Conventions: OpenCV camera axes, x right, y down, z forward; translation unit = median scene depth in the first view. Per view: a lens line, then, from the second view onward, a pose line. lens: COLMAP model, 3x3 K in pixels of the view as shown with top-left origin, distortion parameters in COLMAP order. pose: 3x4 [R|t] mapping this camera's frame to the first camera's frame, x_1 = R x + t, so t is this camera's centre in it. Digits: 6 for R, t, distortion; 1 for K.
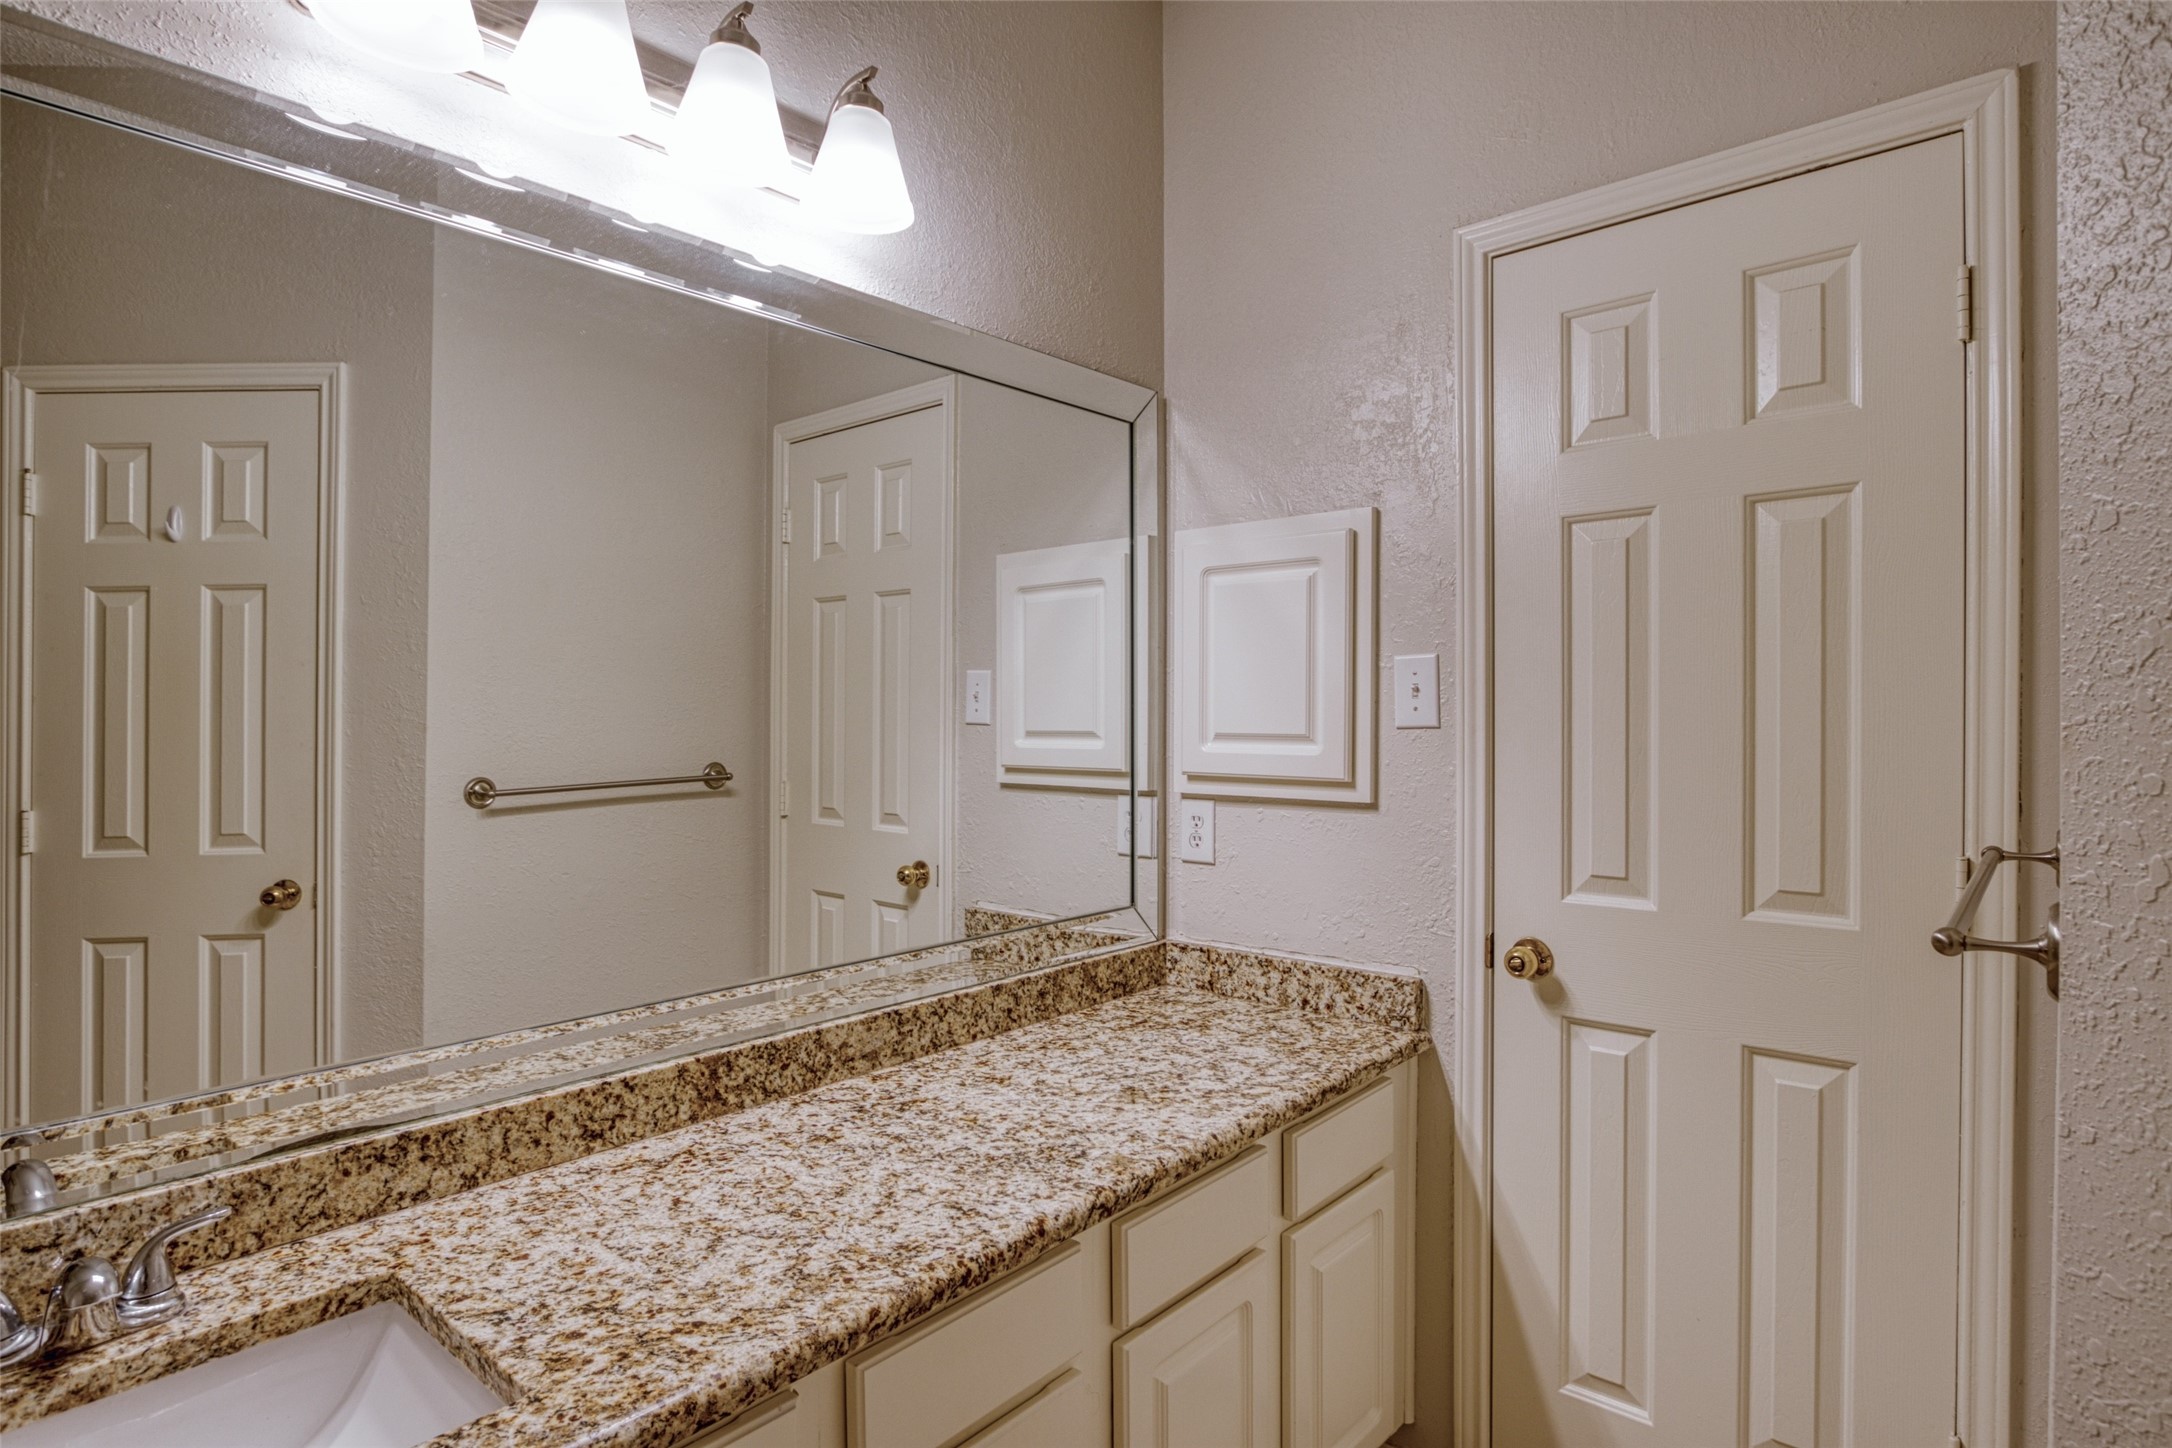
lens RADIAL K [[1146.0, 0, 1088.3], [0, 1146.0, 737.3], [0, 0, 1]] dist [-0.024239, 0.008072]
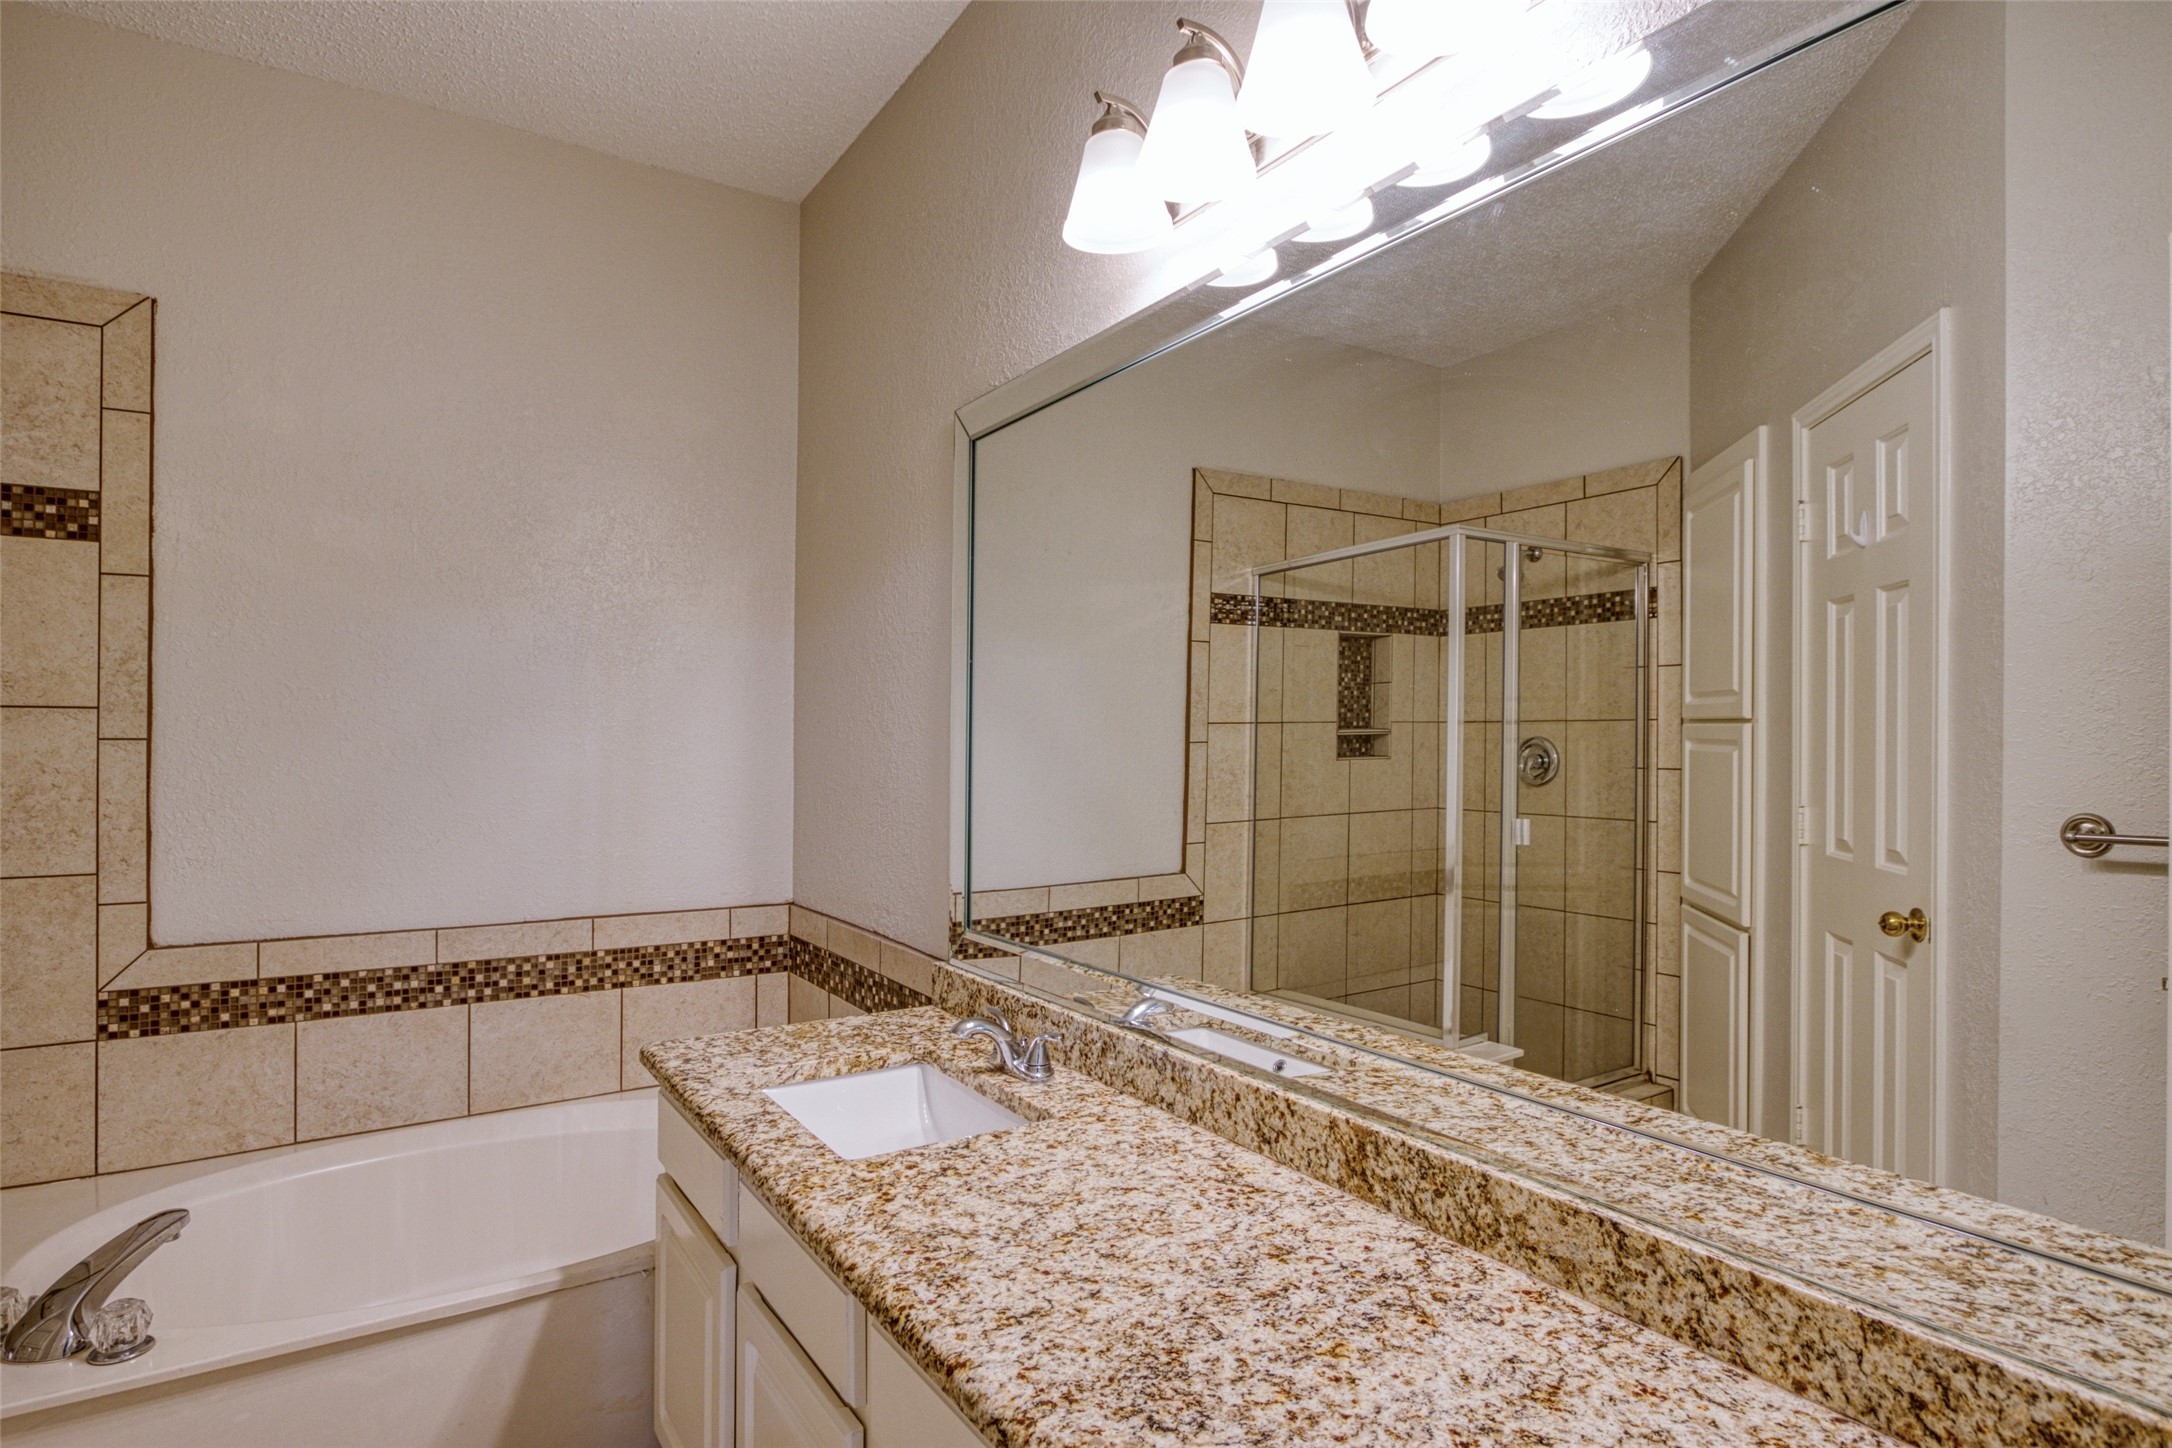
lens RADIAL K [[1146.0, 0, 1088.3], [0, 1146.0, 737.3], [0, 0, 1]] dist [-0.024239, 0.008072]
pose [[-0.280689, -0.002015, -0.959797, 0.602156], [-0.020018, 0.999793, 0.003755, -0.013949], [0.959590, 0.020267, -0.280671, 1.126485]]
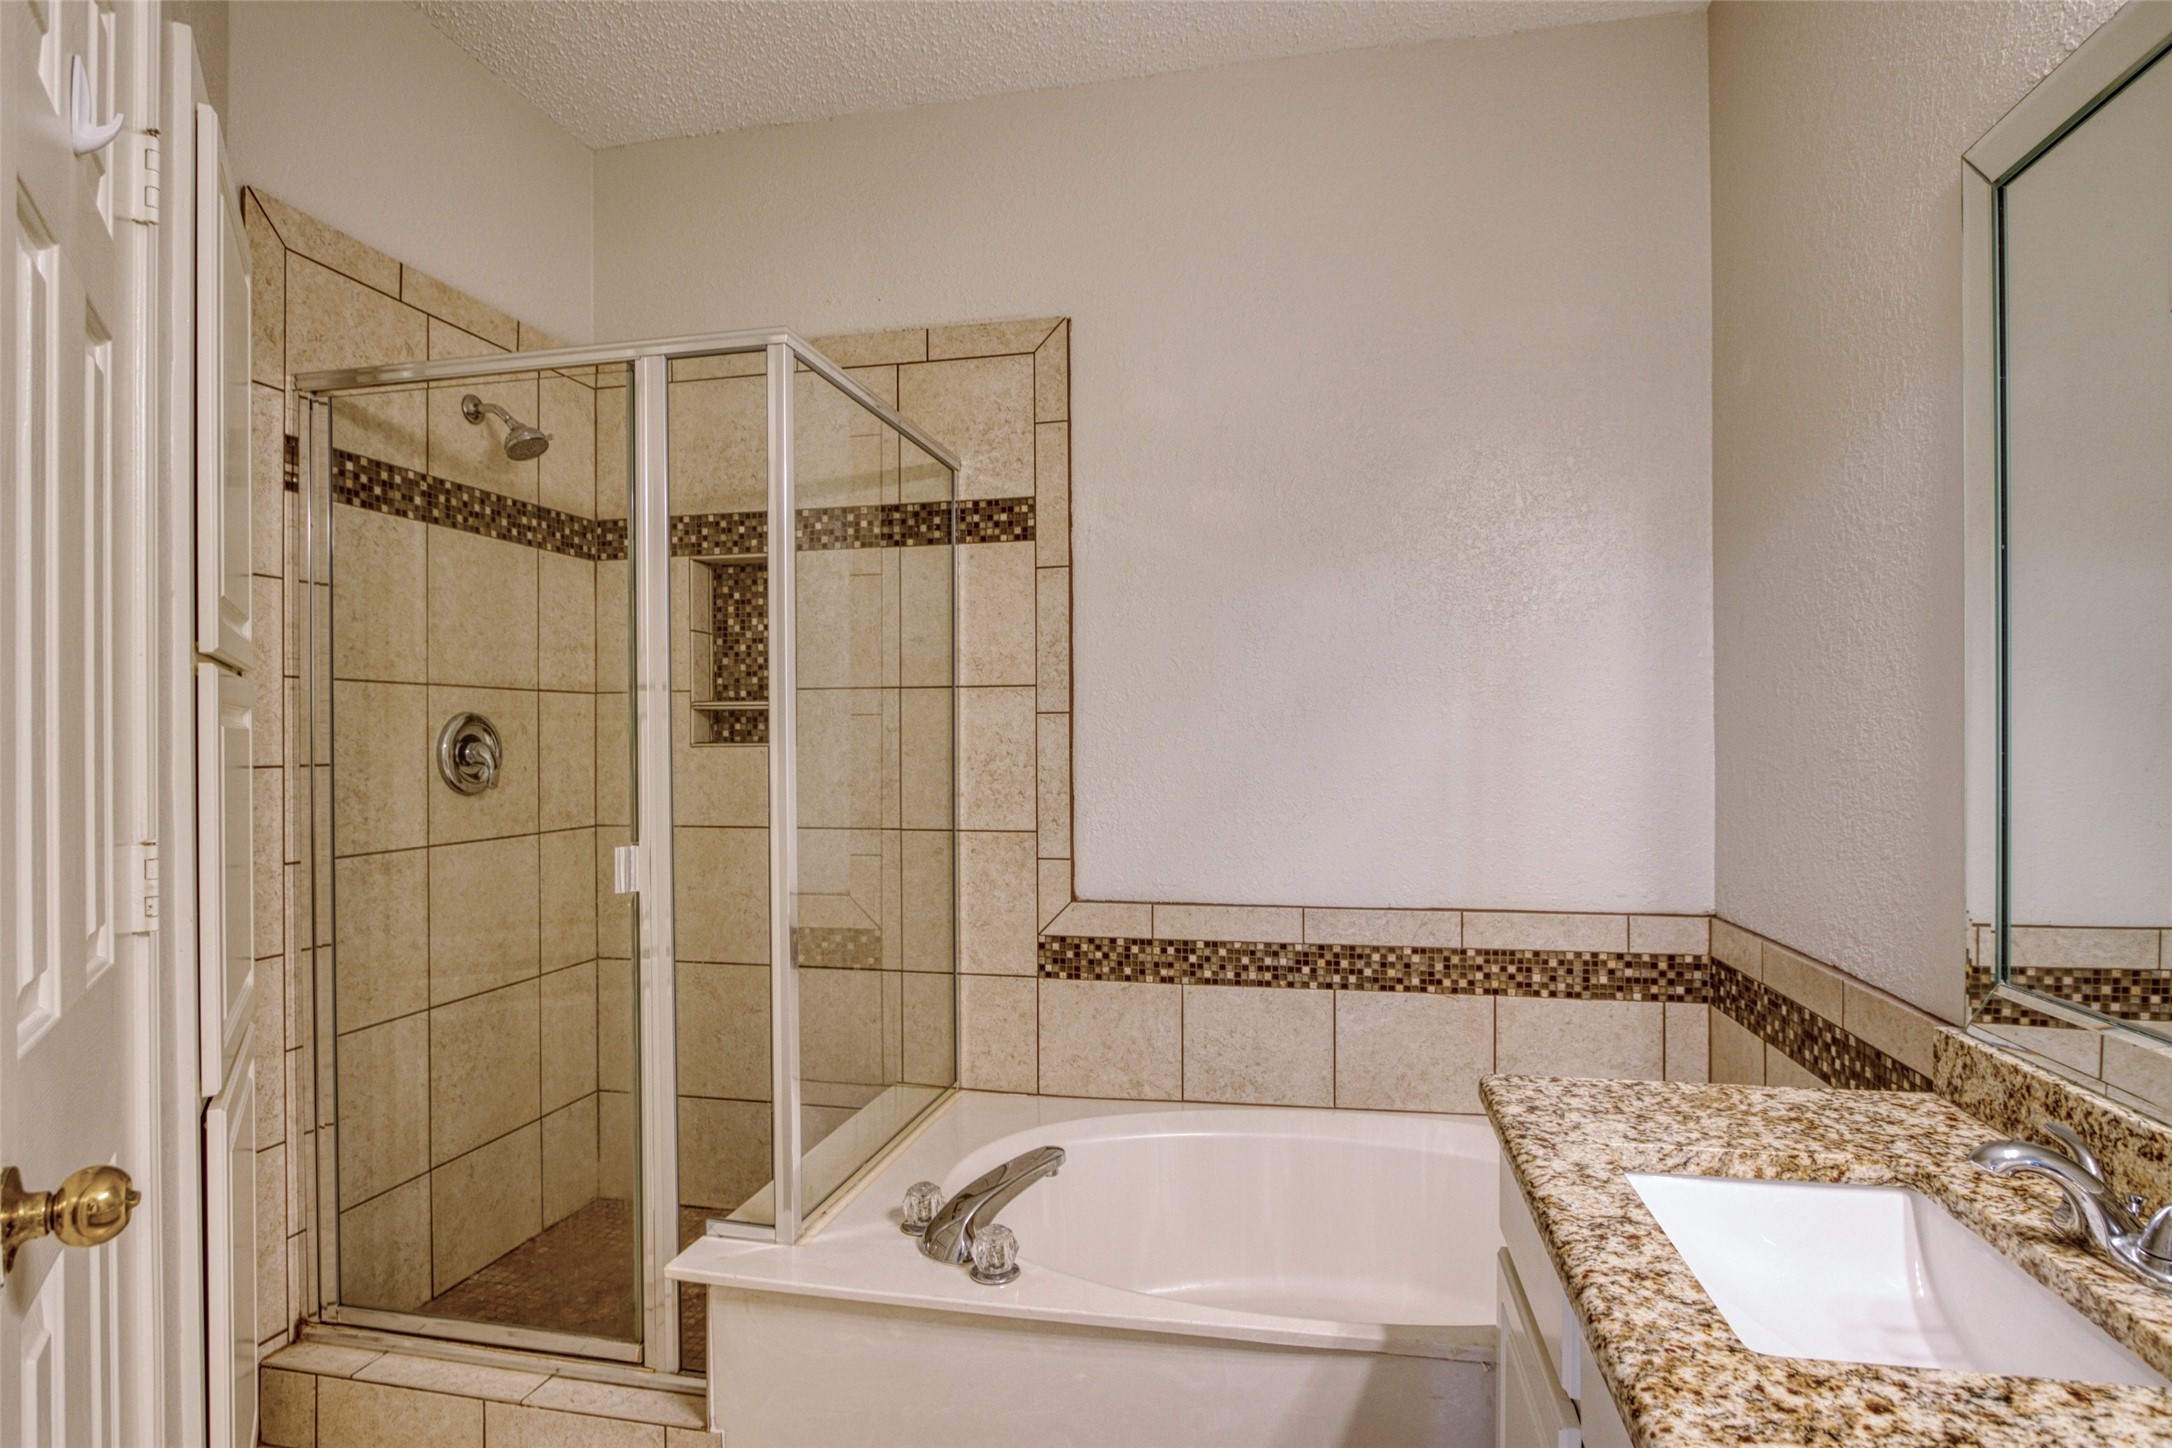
lens RADIAL K [[1146.0, 0, 1088.3], [0, 1146.0, 737.3], [0, 0, 1]] dist [-0.024239, 0.008072]
pose [[-0.874405, 0.004788, -0.485173, 0.277012], [-0.001010, 0.999931, 0.011689, 0.041417], [0.485196, 0.010711, -0.874340, 0.990223]]
